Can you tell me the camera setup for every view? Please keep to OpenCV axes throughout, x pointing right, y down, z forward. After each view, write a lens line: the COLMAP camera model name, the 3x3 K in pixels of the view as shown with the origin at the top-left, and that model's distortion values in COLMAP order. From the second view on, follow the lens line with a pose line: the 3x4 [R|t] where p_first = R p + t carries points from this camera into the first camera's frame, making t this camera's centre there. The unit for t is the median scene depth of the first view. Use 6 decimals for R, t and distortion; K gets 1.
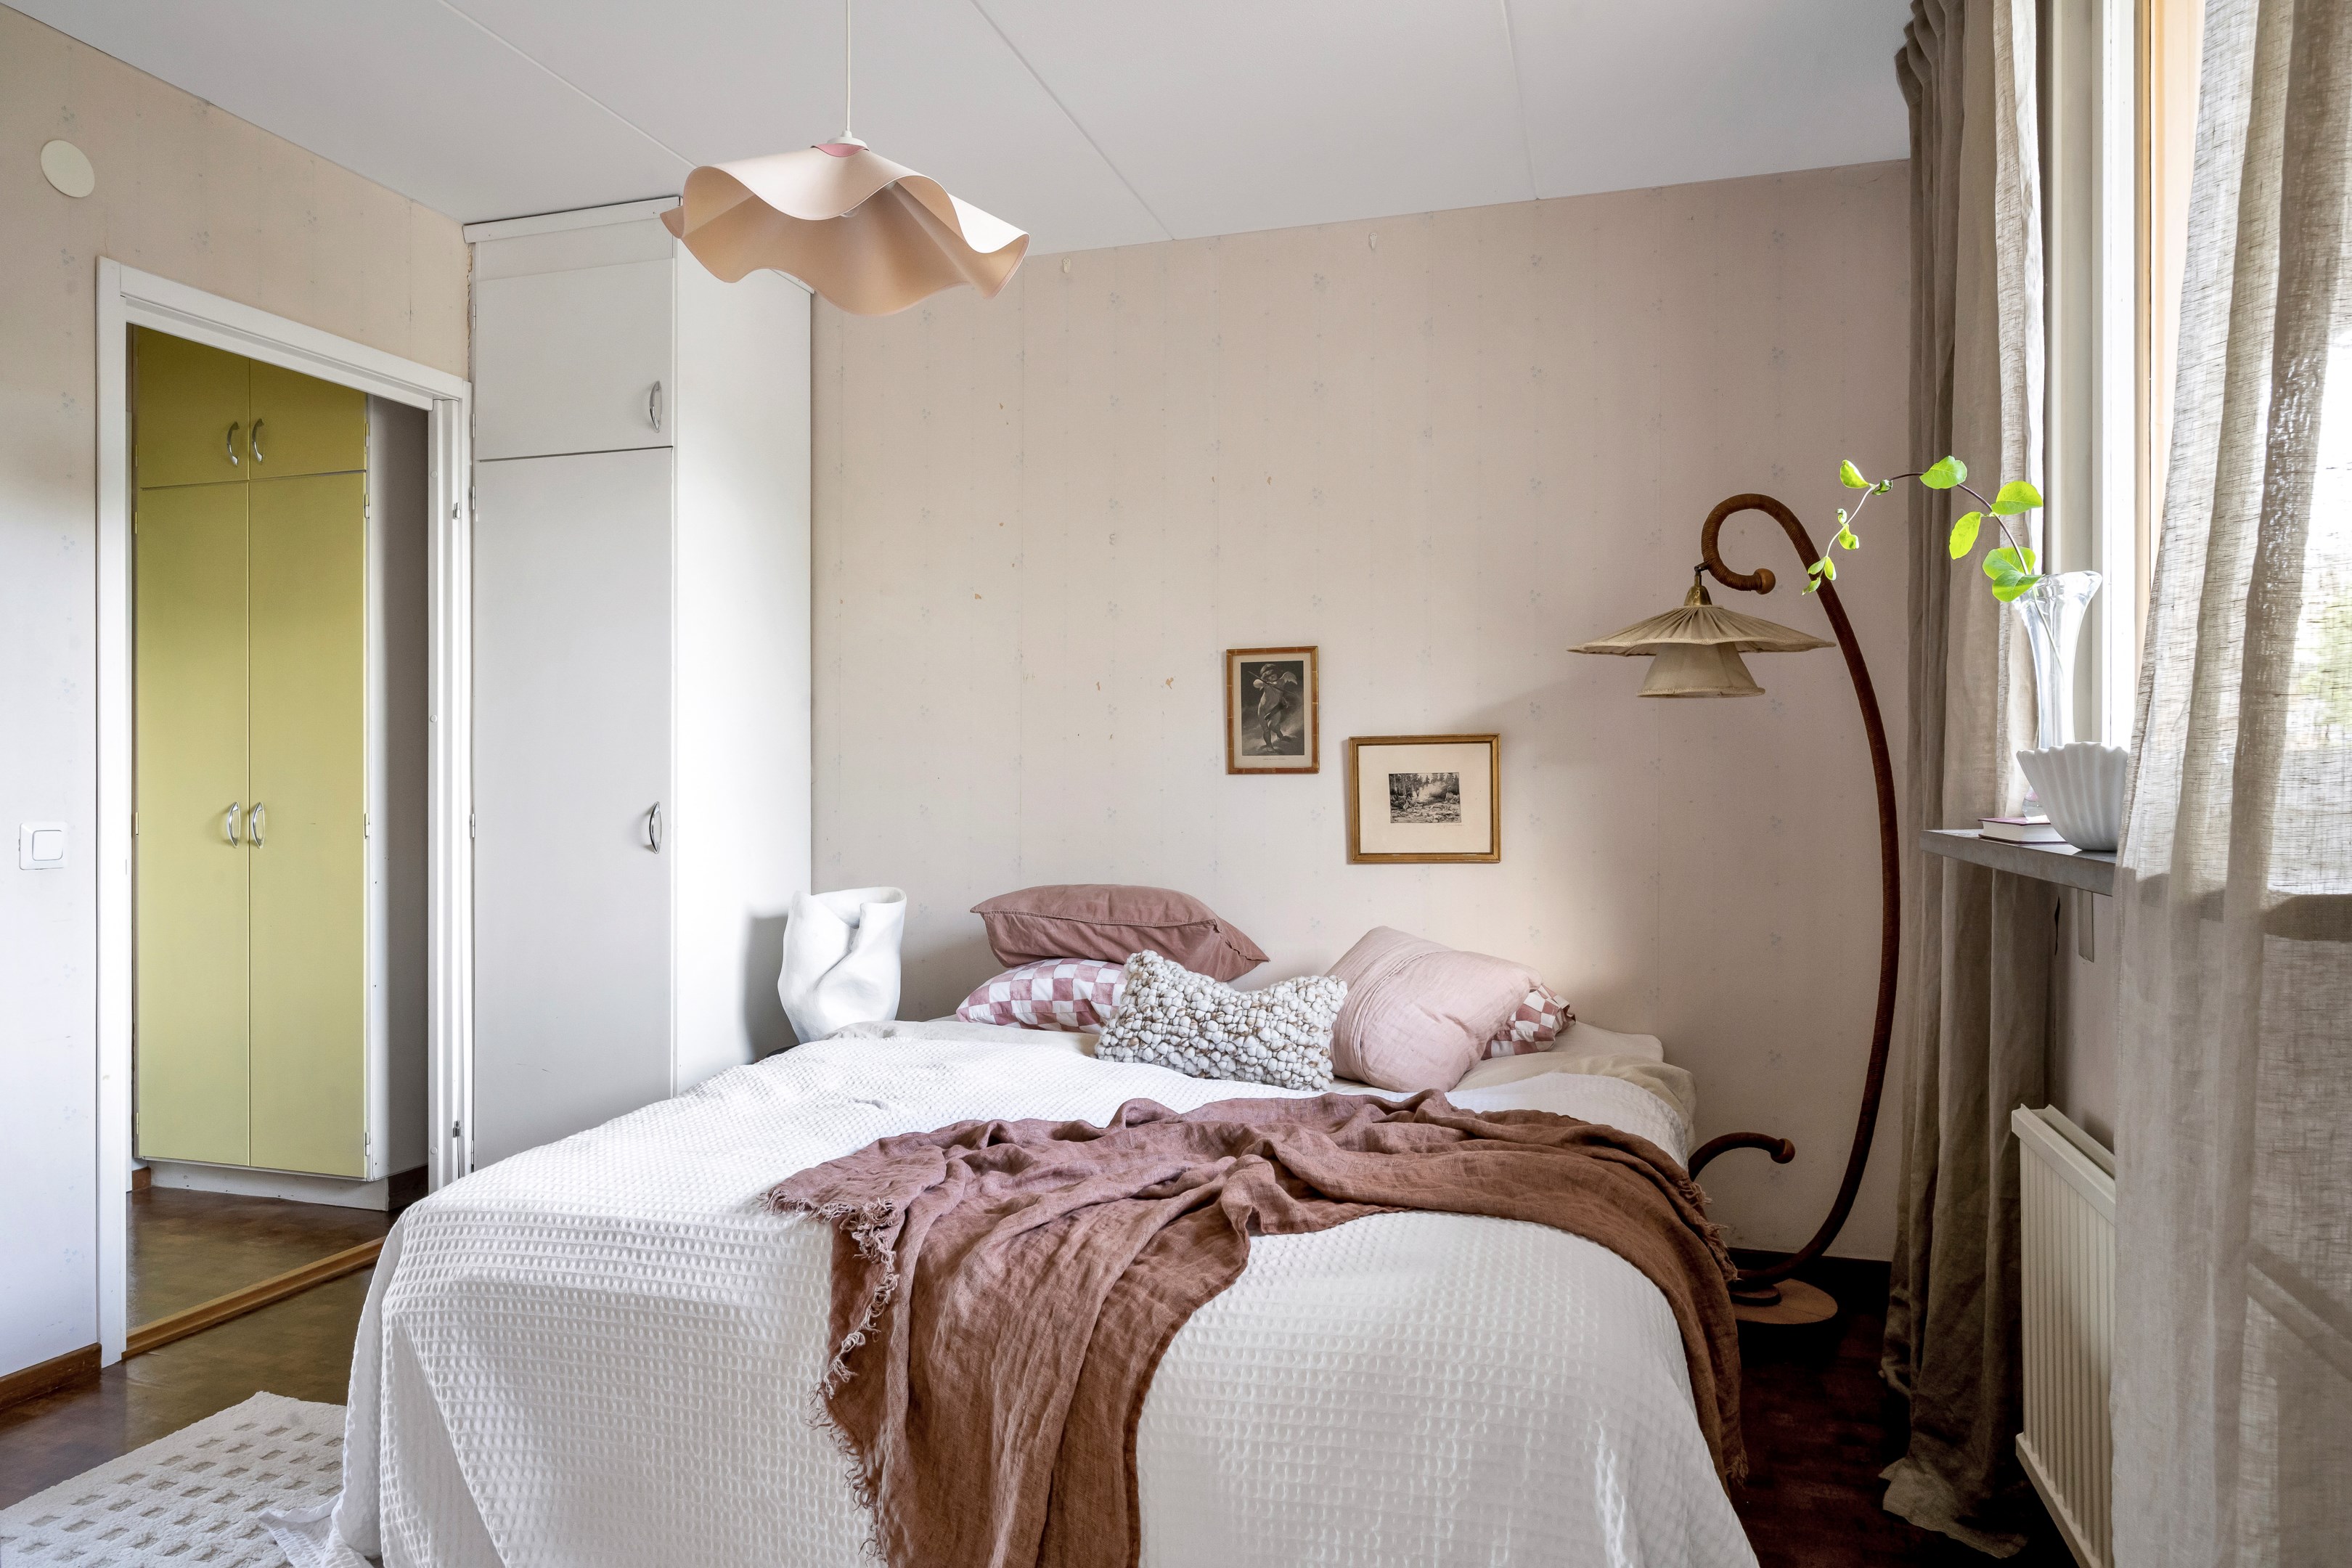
lens RADIAL K [[1504.5, 0, 1176.9], [0, 1504.5, 785.6], [0, 0, 1]] dist [-0.000162, -0.000004]
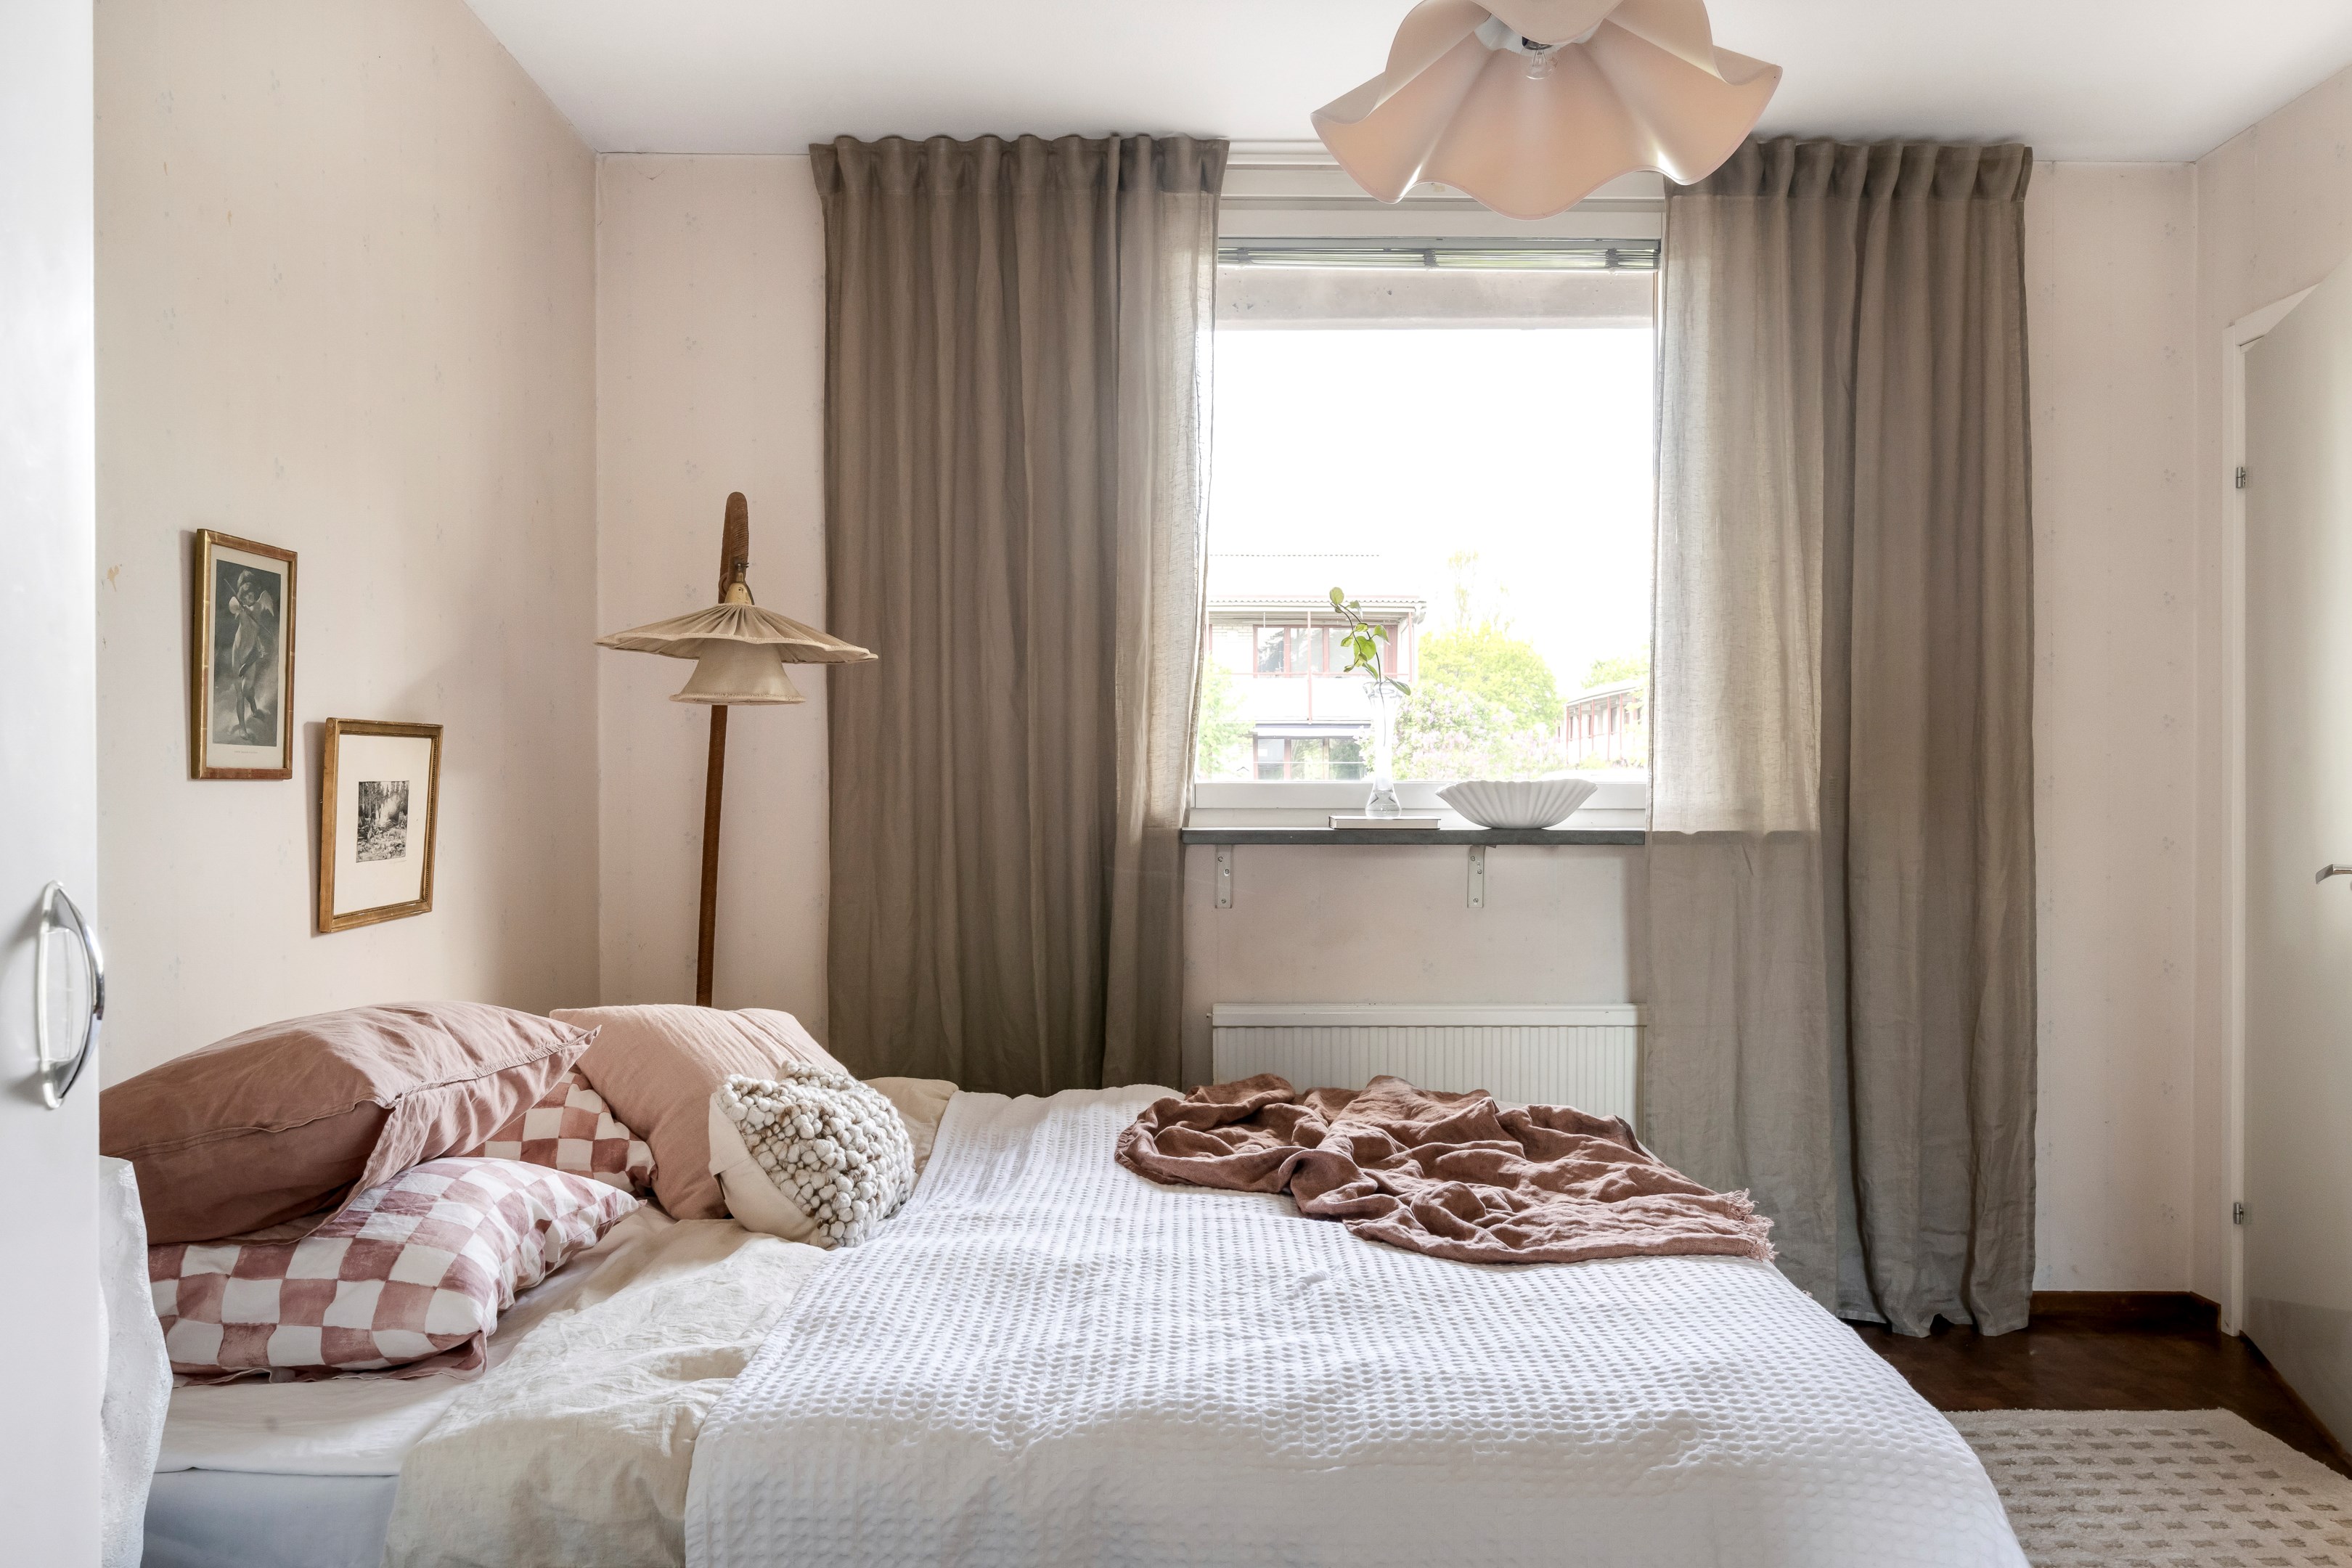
lens RADIAL K [[1572.0, 0, 1175.8], [0, 1572.0, 782.0], [0, 0, 1]] dist [0.001216, 0.001380]
pose [[-0.311546, 0.005593, 0.950215, -0.570442], [-0.001766, 0.999978, -0.006465, -0.004374], [-0.950229, -0.003692, -0.311529, 0.879225]]
